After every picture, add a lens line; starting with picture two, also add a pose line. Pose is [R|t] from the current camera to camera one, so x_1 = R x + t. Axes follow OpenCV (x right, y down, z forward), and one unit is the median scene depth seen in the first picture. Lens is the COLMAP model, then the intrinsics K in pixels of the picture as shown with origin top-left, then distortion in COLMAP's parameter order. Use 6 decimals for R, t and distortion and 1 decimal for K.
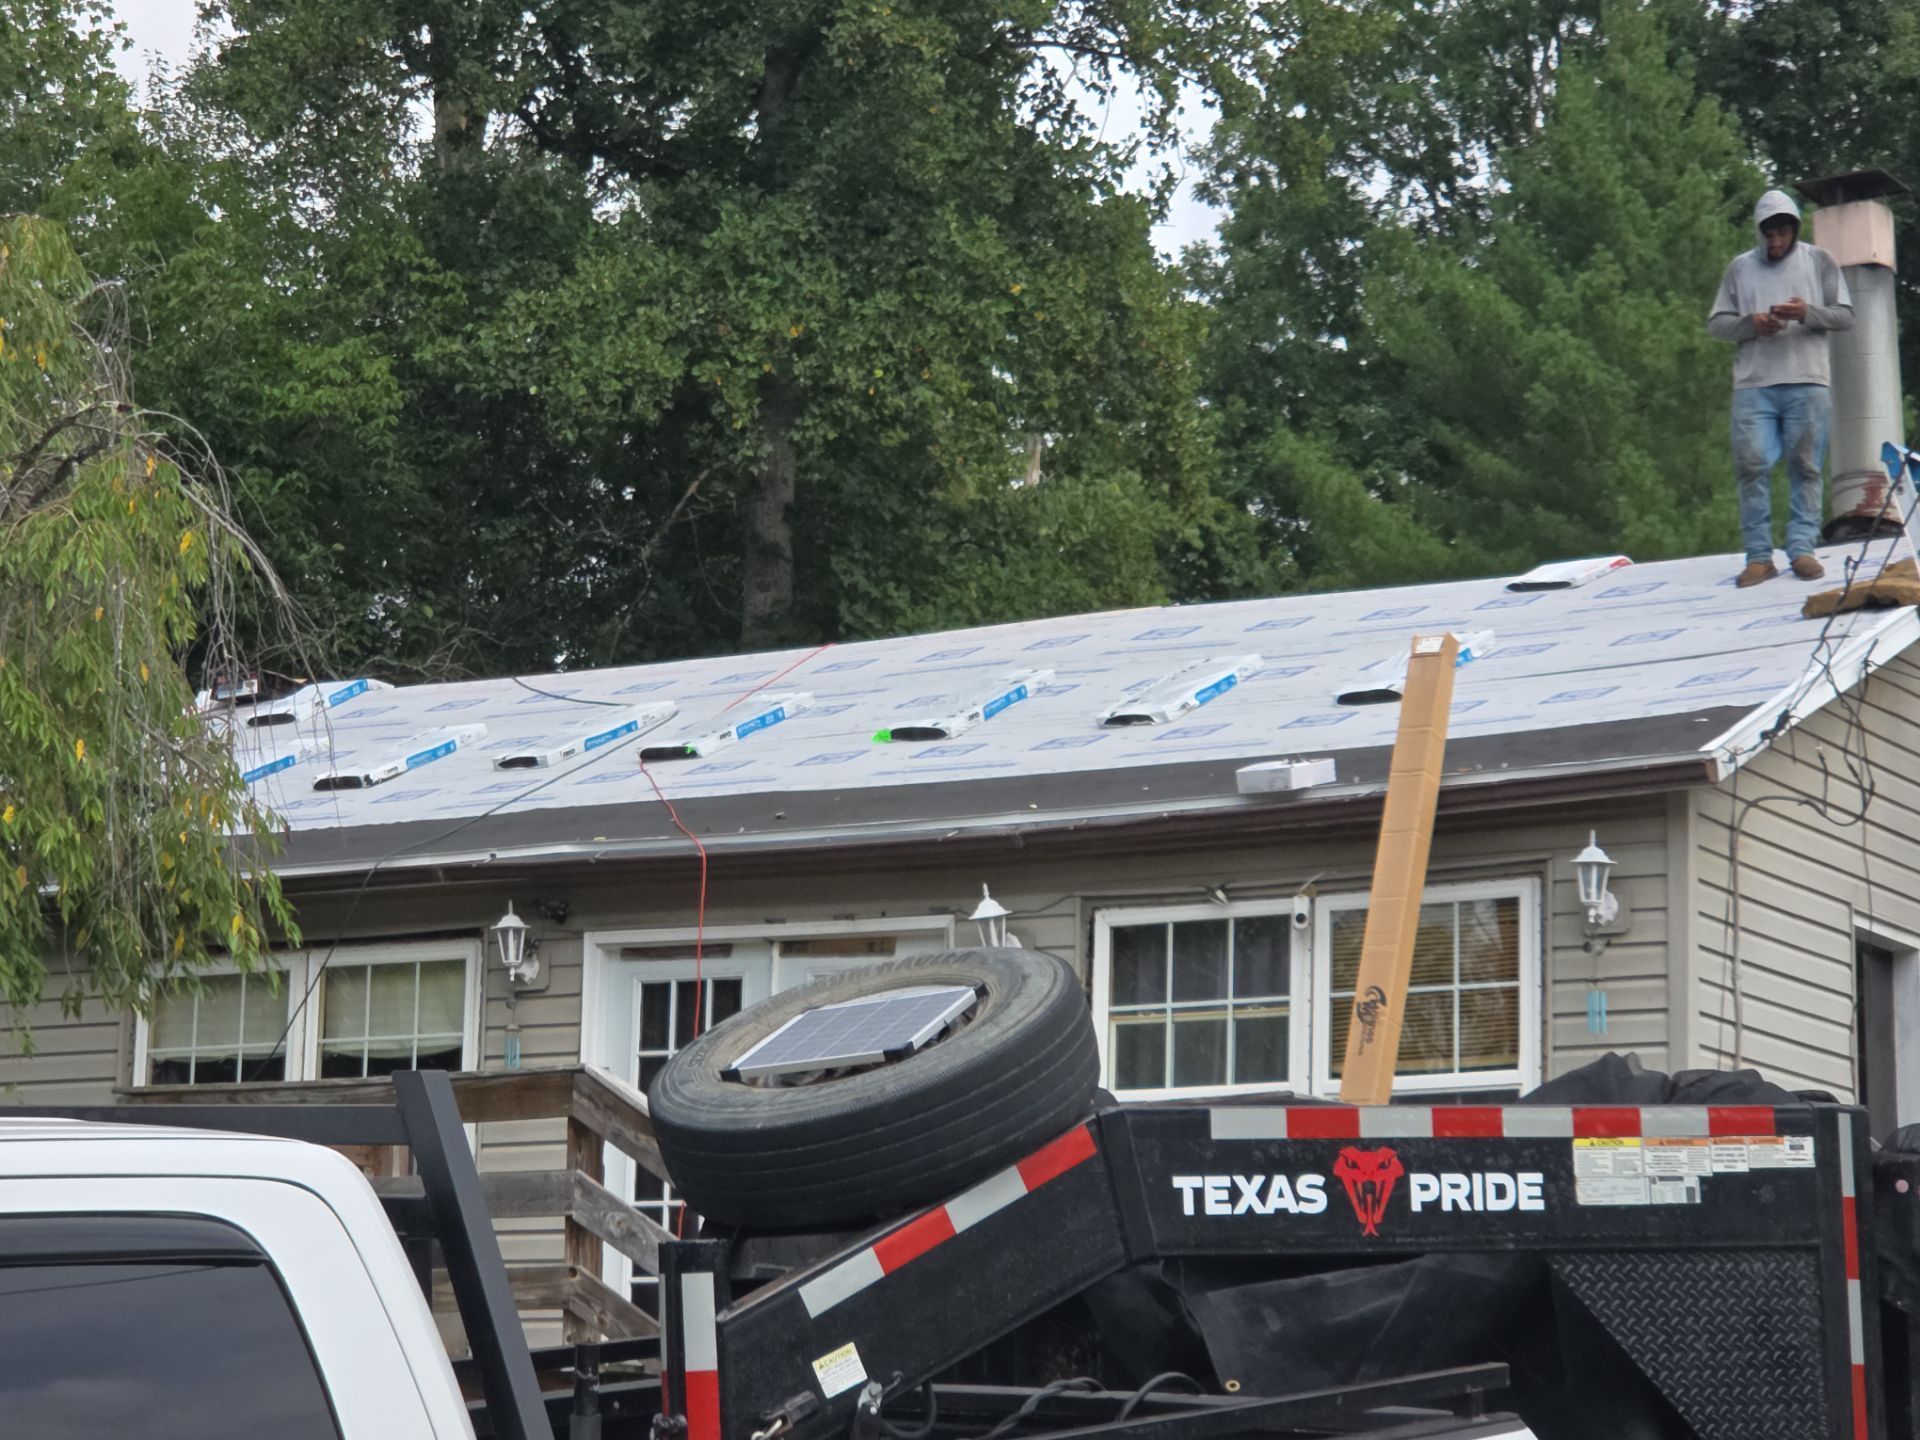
lens RADIAL K [[3843.9, 0, 960.0], [0, 3843.9, 720.0], [0, 0, 1]] dist [-0.022996, 0.034479]
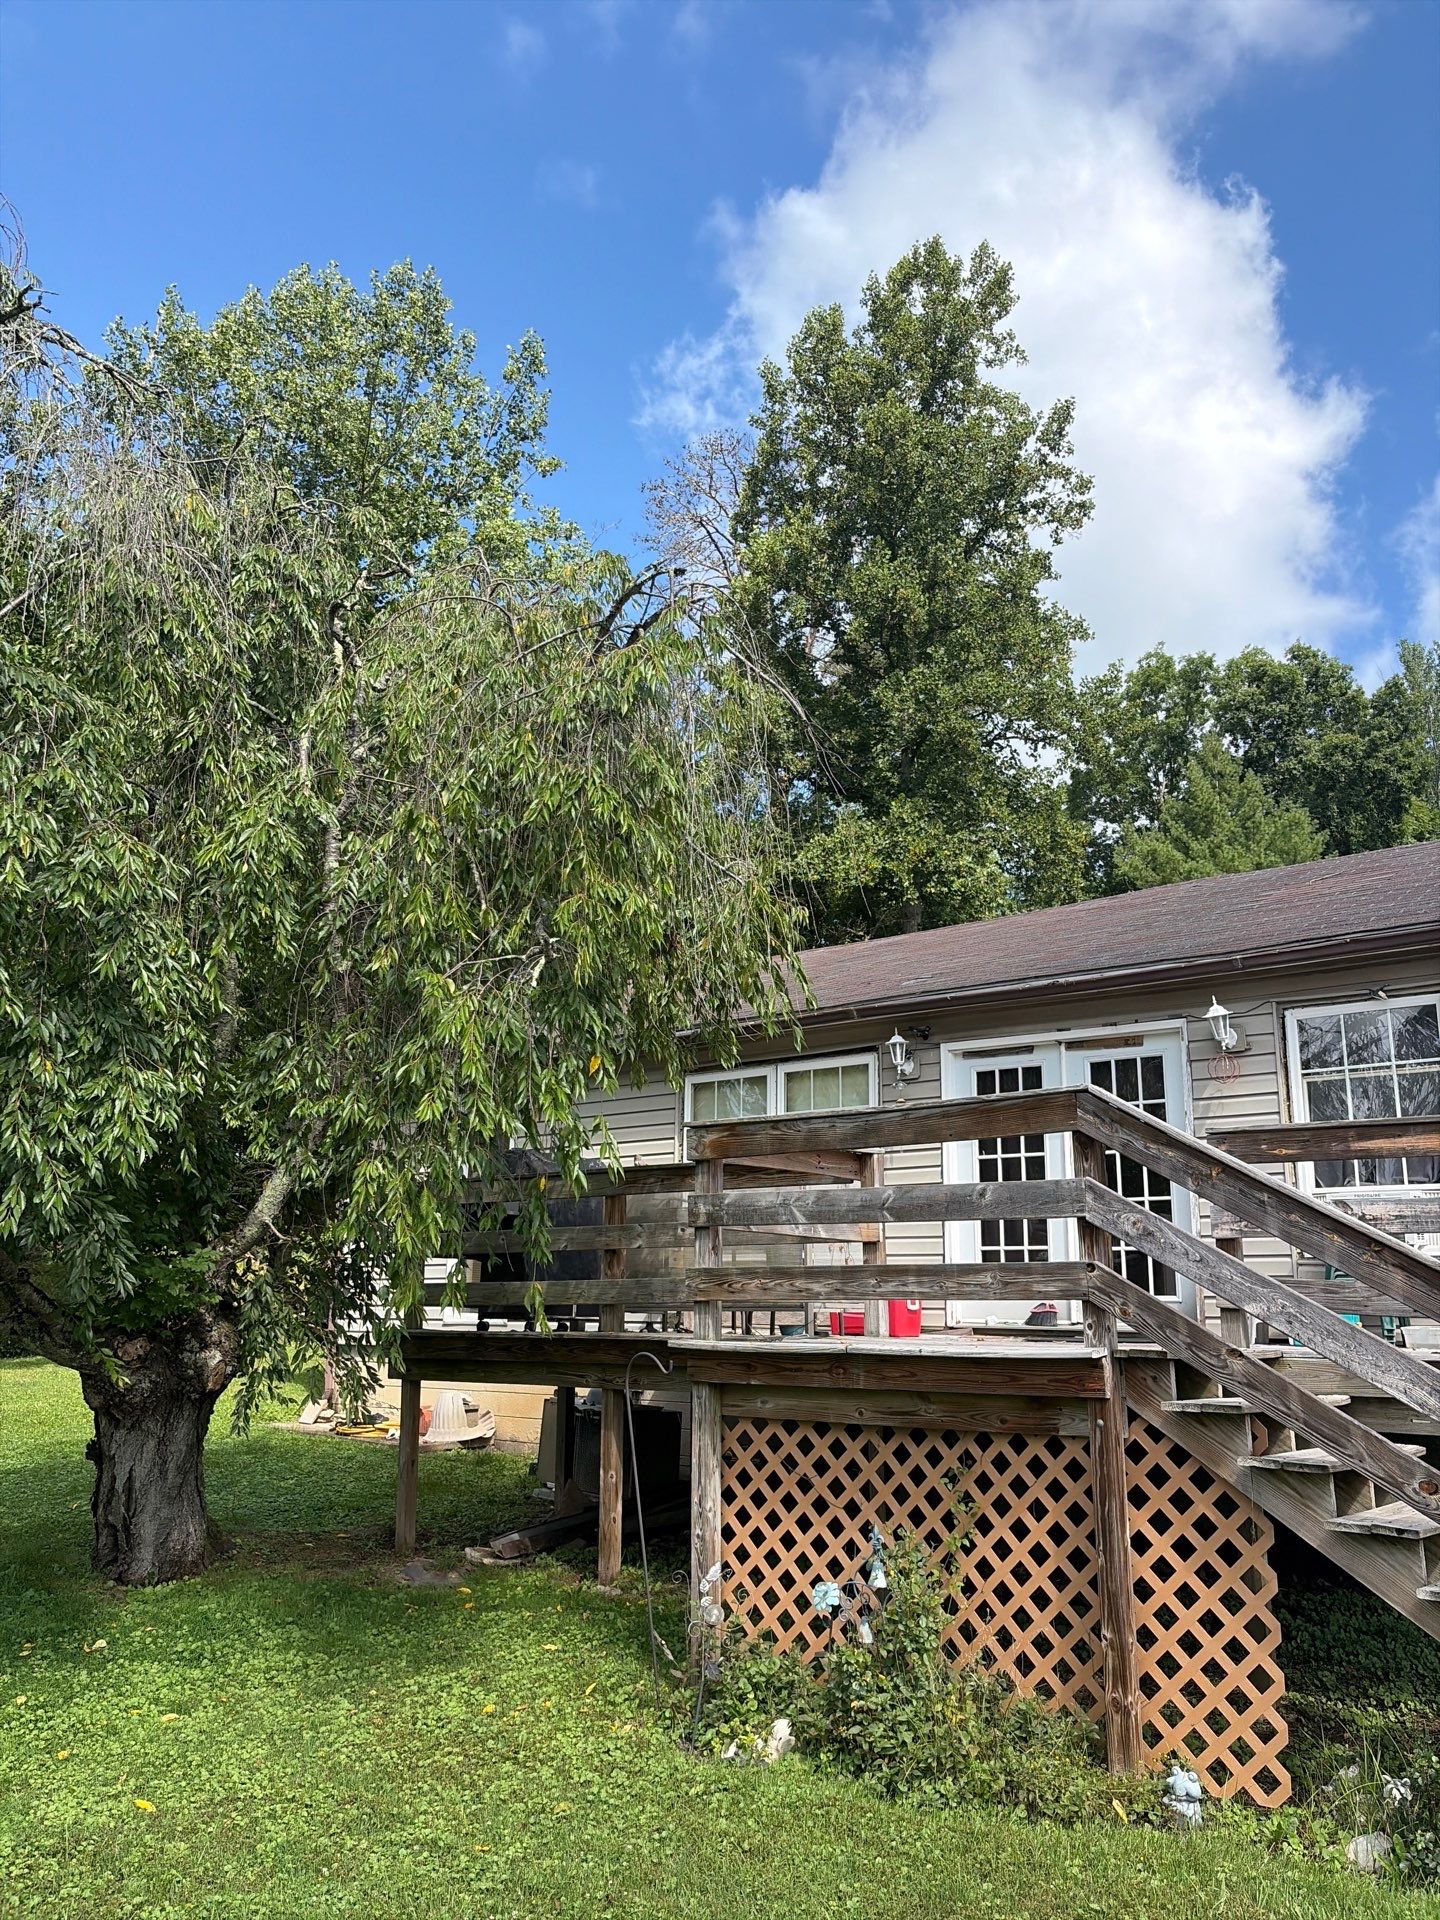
lens RADIAL K [[1270.3, 0, 720.0], [0, 1270.3, 960.0], [0, 0, 1]] dist [0.000535, 0.000650]
pose [[0.984545, -0.046173, -0.168935, -0.098344], [0.035972, 0.997368, -0.062956, 0.050644], [0.171397, 0.055906, 0.983615, 0.422347]]
